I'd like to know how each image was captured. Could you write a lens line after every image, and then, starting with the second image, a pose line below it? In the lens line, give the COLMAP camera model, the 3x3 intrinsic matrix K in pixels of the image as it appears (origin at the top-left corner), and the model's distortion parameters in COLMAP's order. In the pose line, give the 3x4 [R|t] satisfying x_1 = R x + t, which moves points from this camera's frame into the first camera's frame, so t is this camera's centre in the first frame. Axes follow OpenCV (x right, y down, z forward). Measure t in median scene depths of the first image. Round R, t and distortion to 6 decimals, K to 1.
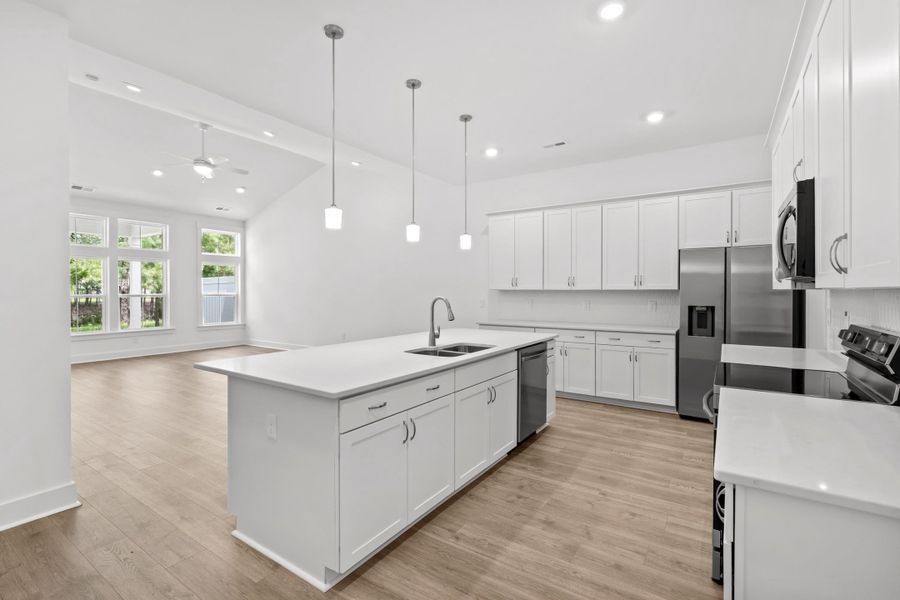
lens RADIAL K [[413.7, 0, 449.2], [0, 413.7, 293.8], [0, 0, 1]] dist [-0.000644, -0.000138]
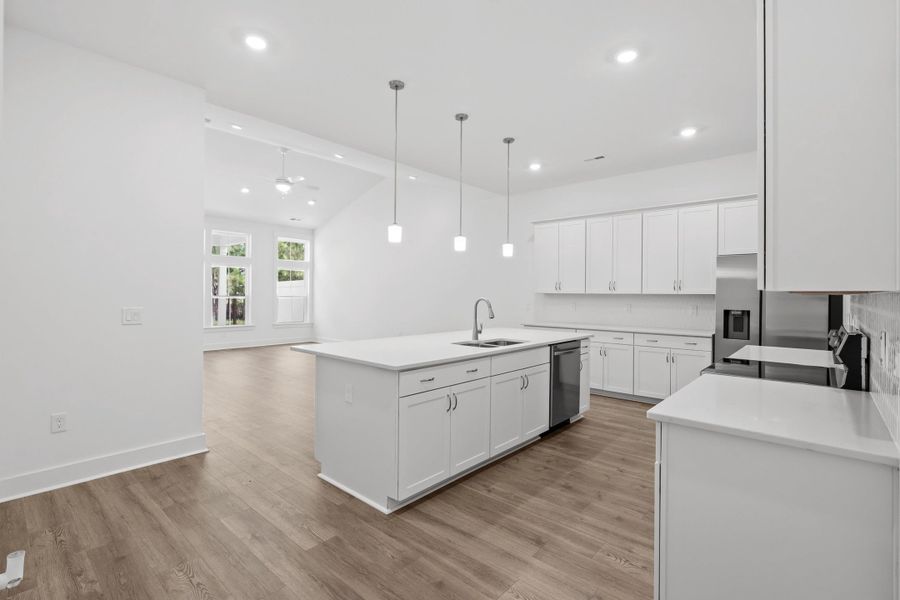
lens RADIAL K [[420.2, 0, 445.9], [0, 420.2, 294.4], [0, 0, 1]] dist [-0.000374, -0.000070]
pose [[0.990240, 0.008545, -0.139112, 0.040090], [-0.009695, 0.999924, -0.007588, 0.006413], [0.139037, 0.008863, 0.990248, -0.184524]]
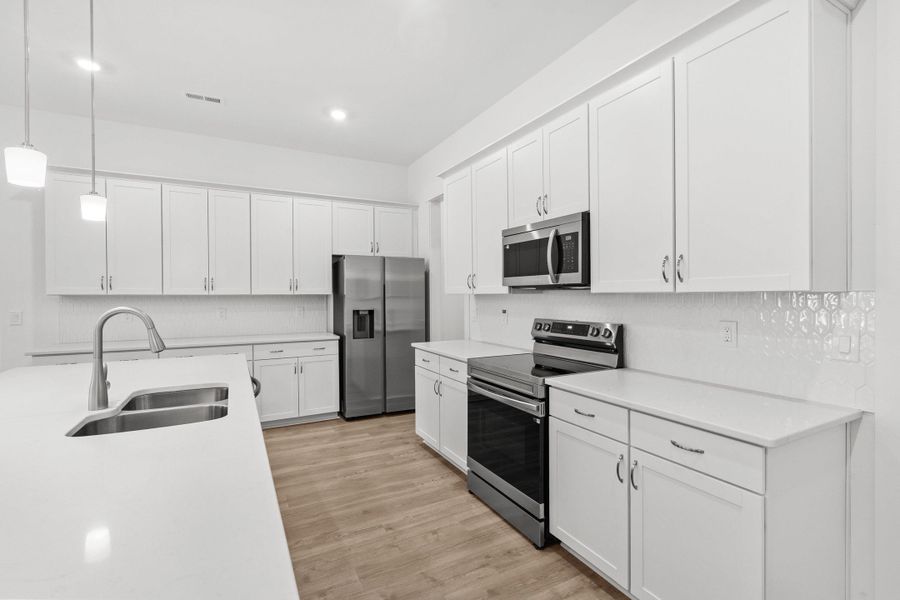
lens RADIAL K [[409.6, 0, 451.6], [0, 409.6, 298.2], [0, 0, 1]] dist [-0.000195, 0.000016]
pose [[0.468031, -0.007276, 0.883682, -0.264225], [0.010017, 0.999946, 0.002928, -0.001669], [-0.883655, 0.007481, 0.468078, 0.387478]]
